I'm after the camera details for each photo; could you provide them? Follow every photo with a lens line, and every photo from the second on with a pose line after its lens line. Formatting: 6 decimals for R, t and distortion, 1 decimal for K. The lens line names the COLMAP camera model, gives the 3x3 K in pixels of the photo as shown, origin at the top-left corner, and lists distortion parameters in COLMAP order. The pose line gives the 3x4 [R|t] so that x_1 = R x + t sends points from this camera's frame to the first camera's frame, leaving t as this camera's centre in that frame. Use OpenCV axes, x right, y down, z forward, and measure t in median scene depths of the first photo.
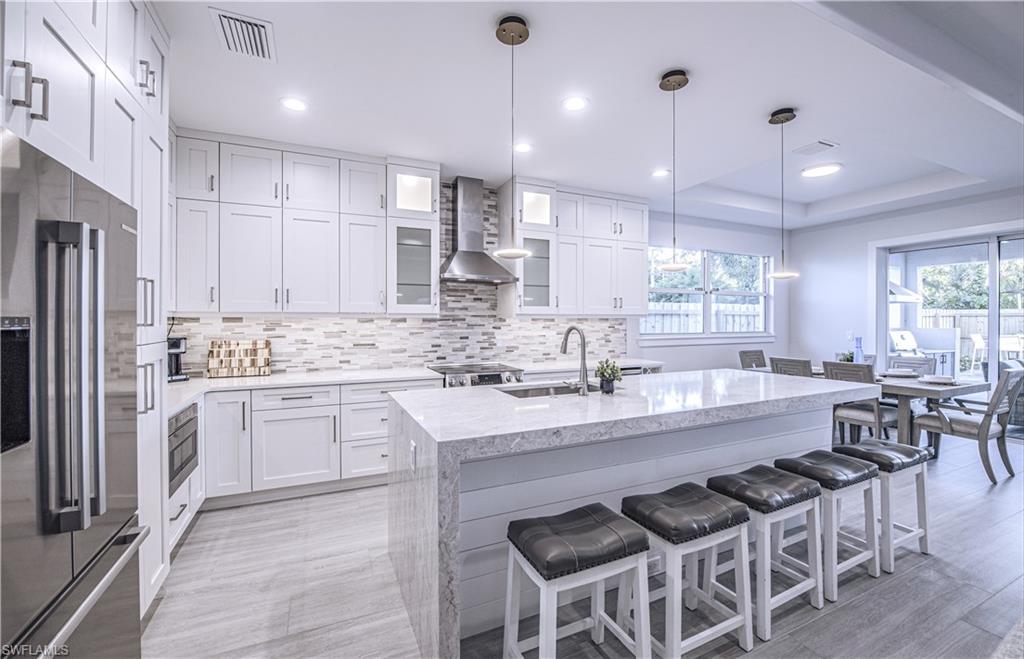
lens RADIAL K [[420.8, 0, 512.0], [0, 420.8, 329.5], [0, 0, 1]] dist [0.001209, 0.000205]
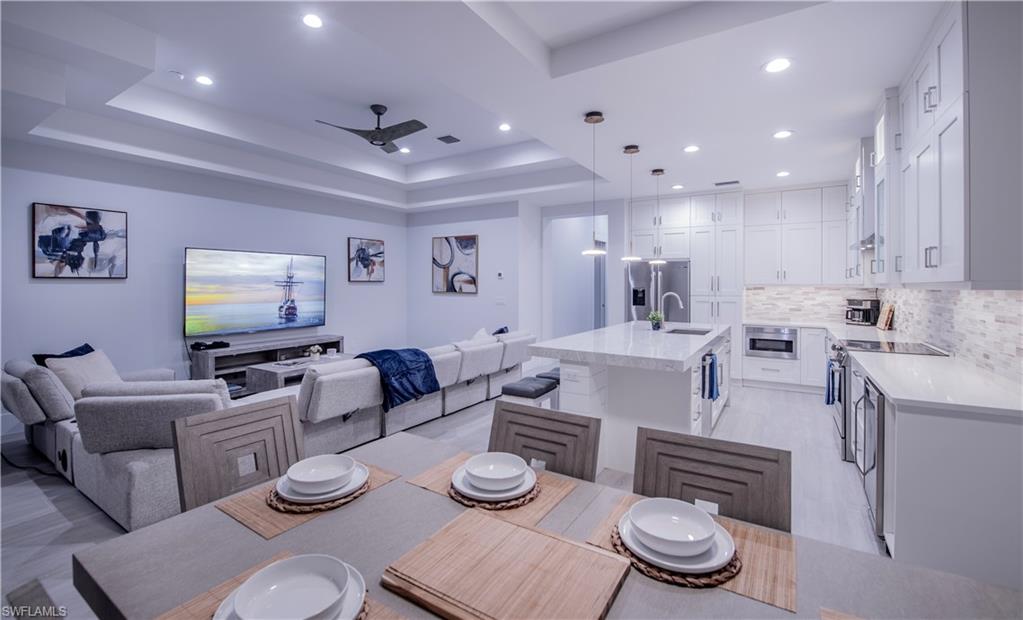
lens RADIAL K [[439.0, 0, 510.6], [0, 439.0, 284.9], [0, 0, 1]] dist [-0.017667, 0.000206]
pose [[-0.840951, -0.000489, -0.541111, 1.016095], [-0.010527, 0.999825, 0.015456, -0.038969], [0.541009, 0.018694, -0.840809, 1.293603]]
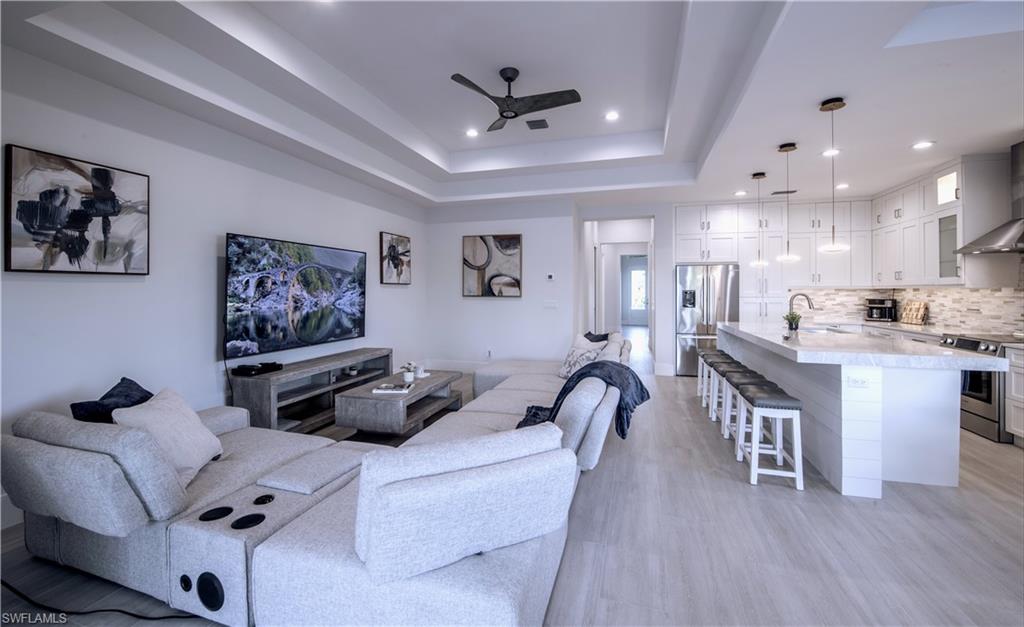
lens RADIAL K [[410.5, 0, 510.6], [0, 410.5, 290.4], [0, 0, 1]] dist [-0.020100, -0.000284]
pose [[-0.670329, -0.000399, -0.742064, 1.347650], [-0.011739, 0.999880, 0.010067, -0.015454], [0.741971, 0.015459, -0.670254, 0.736522]]
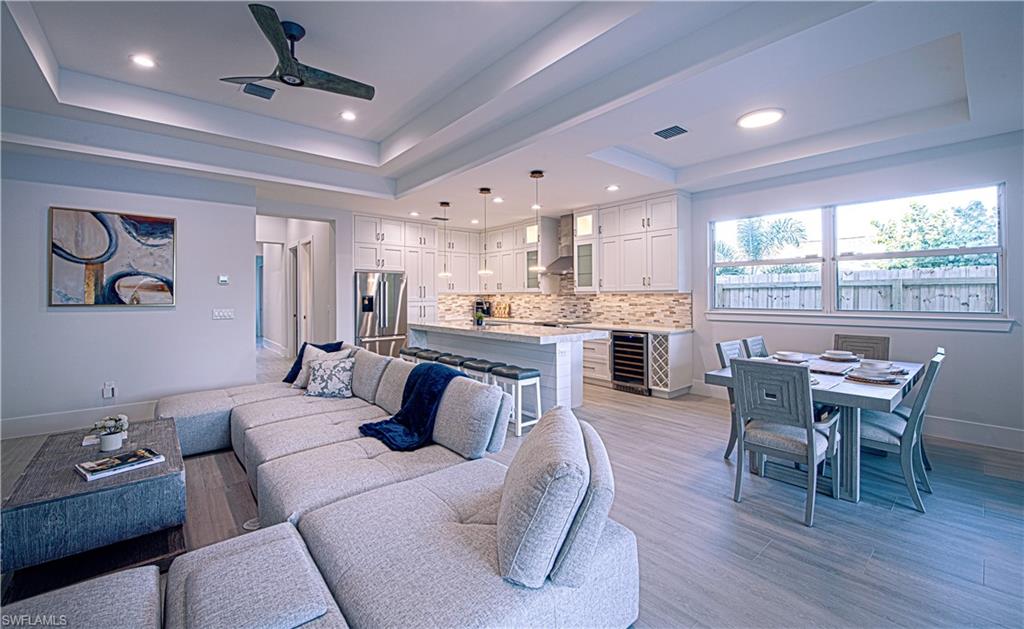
lens RADIAL K [[410.5, 0, 510.6], [0, 410.5, 291.4], [0, 0, 1]] dist [-0.020100, -0.000284]
pose [[0.269959, -0.009633, -0.962824, 1.484088], [-0.014434, 0.999797, -0.014050, -0.011379], [0.962764, 0.017690, 0.269765, 0.312215]]
